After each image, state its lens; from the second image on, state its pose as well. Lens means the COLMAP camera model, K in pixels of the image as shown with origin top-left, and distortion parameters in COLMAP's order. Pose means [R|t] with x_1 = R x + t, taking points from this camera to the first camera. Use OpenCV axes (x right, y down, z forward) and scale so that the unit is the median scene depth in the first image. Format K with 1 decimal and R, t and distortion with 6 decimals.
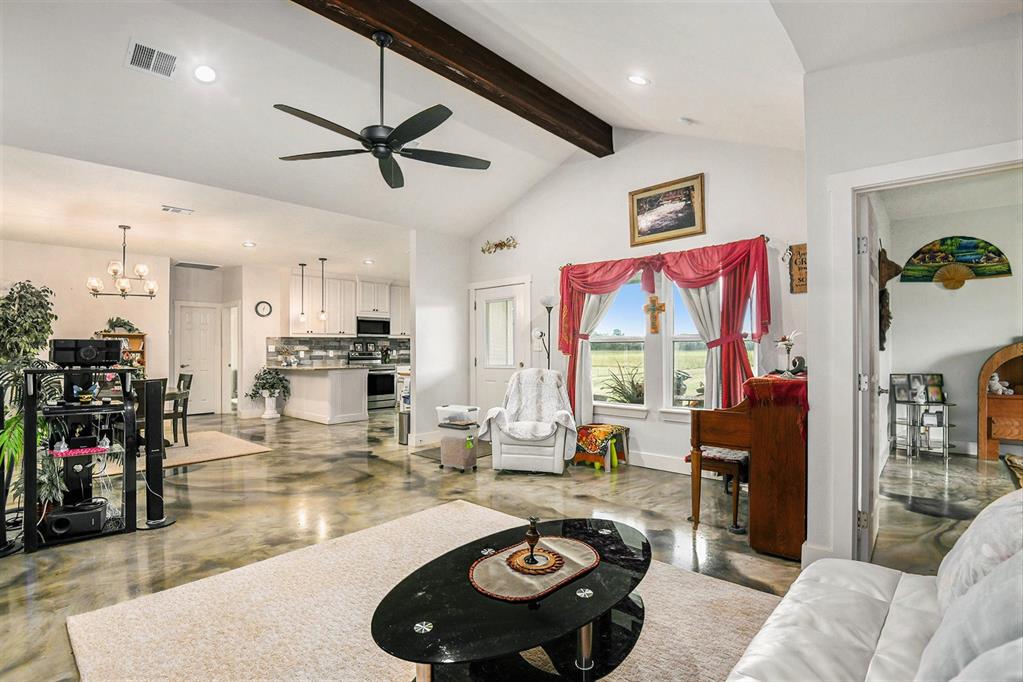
lens RADIAL K [[486.5, 0, 517.2], [0, 486.5, 340.4], [0, 0, 1]] dist [-0.034056, -0.003668]
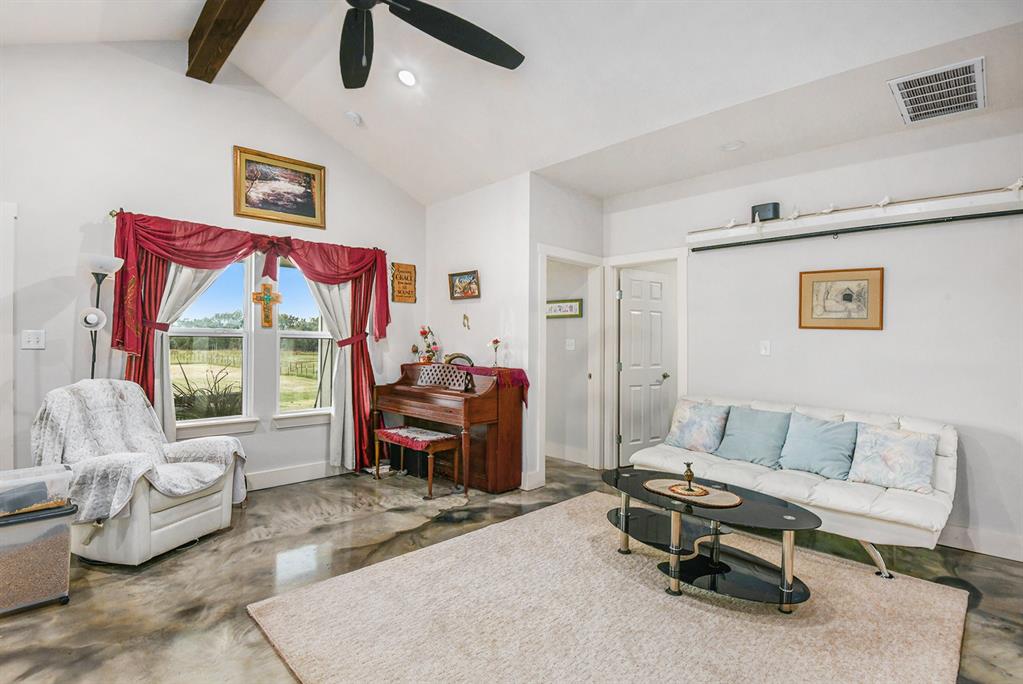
lens RADIAL K [[486.5, 0, 514.8], [0, 486.5, 348.4], [0, 0, 1]] dist [-0.034056, -0.003668]
pose [[0.052710, -0.001785, 0.998608, -0.555019], [-0.030115, 0.999541, 0.003376, 0.005324], [-0.998156, -0.030251, 0.052632, 0.542233]]
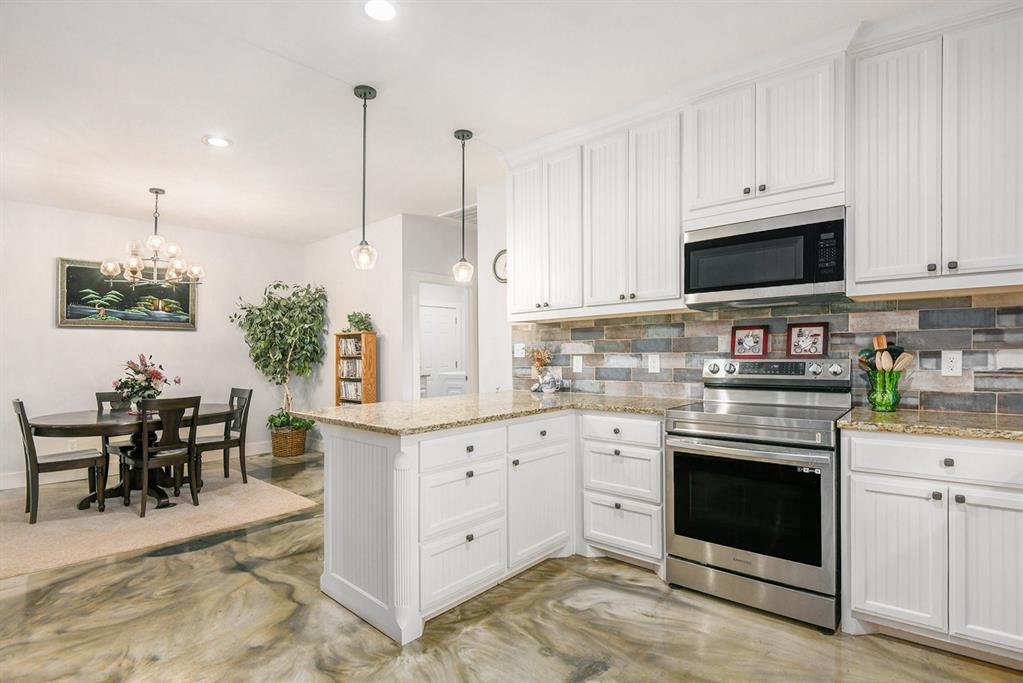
lens RADIAL K [[486.5, 0, 500.5], [0, 486.5, 339.2], [0, 0, 1]] dist [-0.034056, -0.003668]
pose [[-0.004363, -0.023883, -0.999705, -0.117853], [0.029130, 0.999287, -0.024000, 0.032306], [0.999566, -0.029226, -0.003664, 1.879669]]
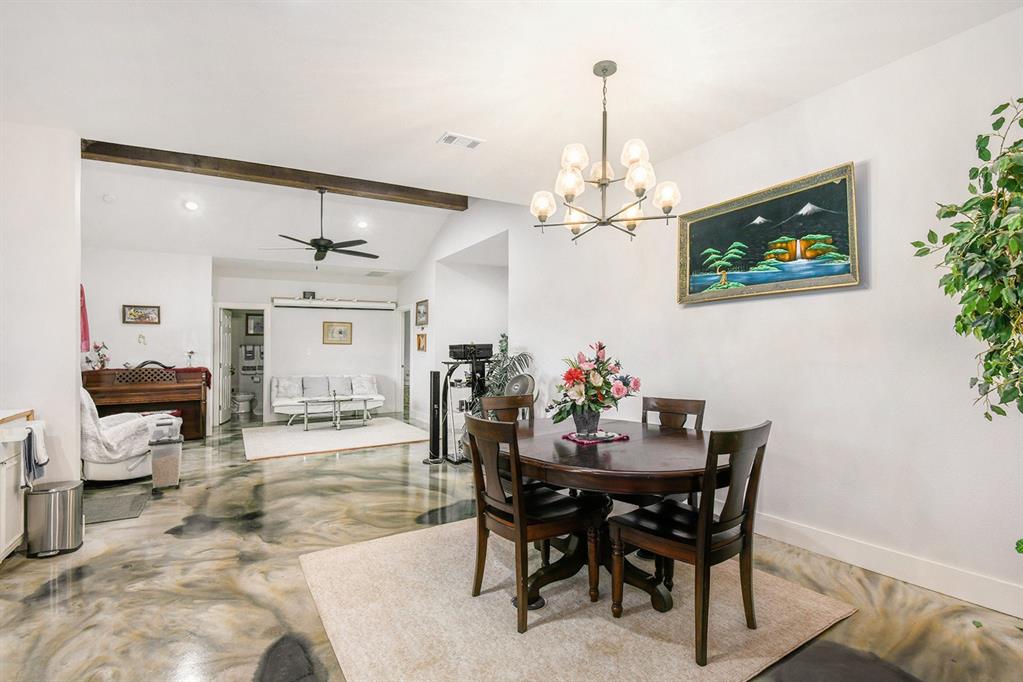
lens RADIAL K [[486.5, 0, 520.5], [0, 486.5, 338.3], [0, 0, 1]] dist [-0.034056, -0.003668]
pose [[-0.956232, 0.030349, 0.291032, -1.086177], [0.018638, 0.998904, -0.042928, 0.036958], [-0.292016, -0.035625, -0.955750, 1.768235]]
